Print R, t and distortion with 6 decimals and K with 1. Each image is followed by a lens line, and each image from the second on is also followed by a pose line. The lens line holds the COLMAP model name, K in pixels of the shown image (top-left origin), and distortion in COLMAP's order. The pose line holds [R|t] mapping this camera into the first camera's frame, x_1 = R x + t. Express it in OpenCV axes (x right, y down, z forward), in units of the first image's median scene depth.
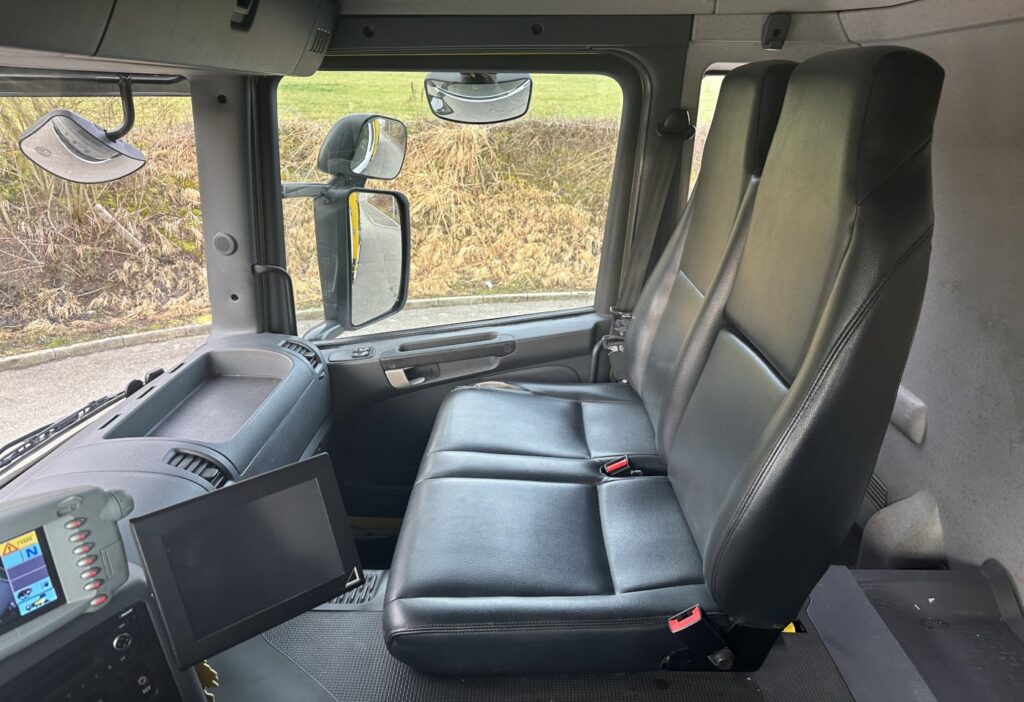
lens RADIAL K [[664.1, 0, 512.0], [0, 664.1, 351.0], [0, 0, 1]] dist [0.002002, -0.000667]
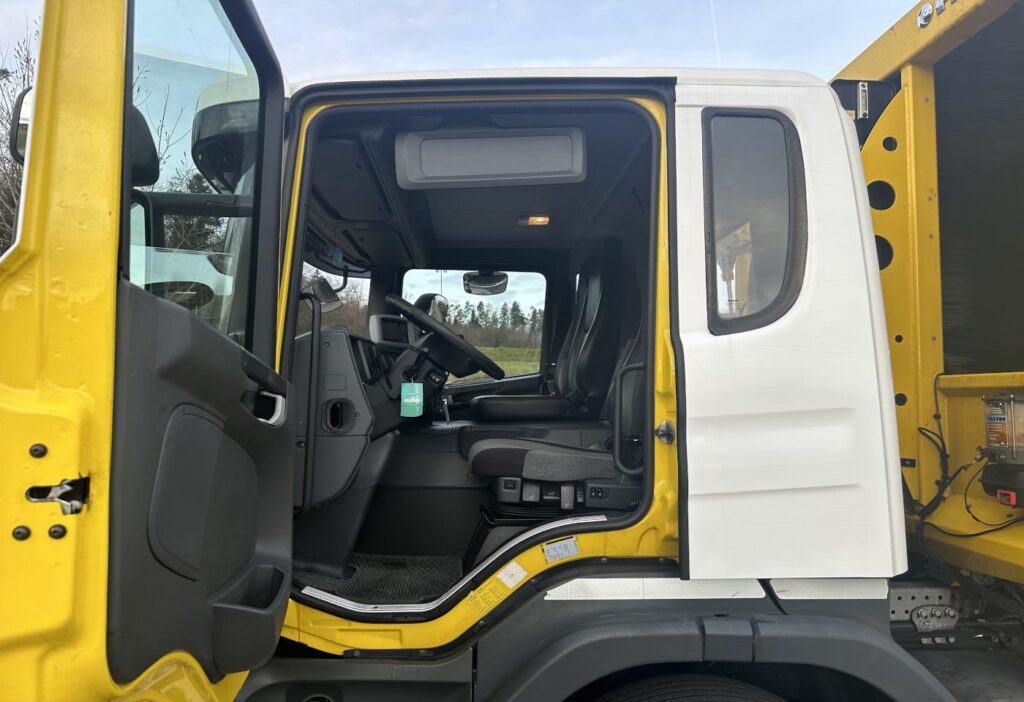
lens RADIAL K [[737.3, 0, 512.0], [0, 737.3, 351.0], [0, 0, 1]] dist [0.002061, -0.004464]
pose [[0.996759, -0.001076, 0.080439, -0.040386], [0.036905, 0.894604, -0.445334, 0.241681], [-0.071482, 0.446859, 0.891744, -0.297065]]
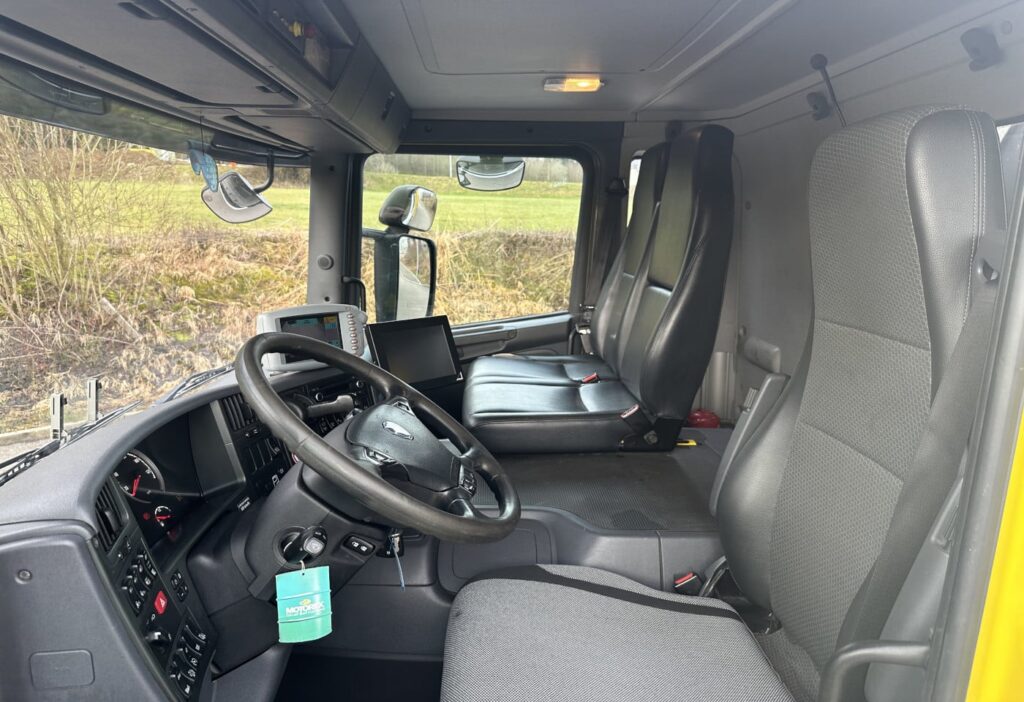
lens RADIAL K [[673.6, 0, 512.0], [0, 673.6, 351.0], [0, 0, 1]] dist [0.061551, -0.137480]
pose [[0.997968, -0.006509, 0.063382, -0.025191], [0.017716, 0.983889, -0.177900, 0.074597], [-0.061203, 0.178662, 0.982005, -0.115451]]
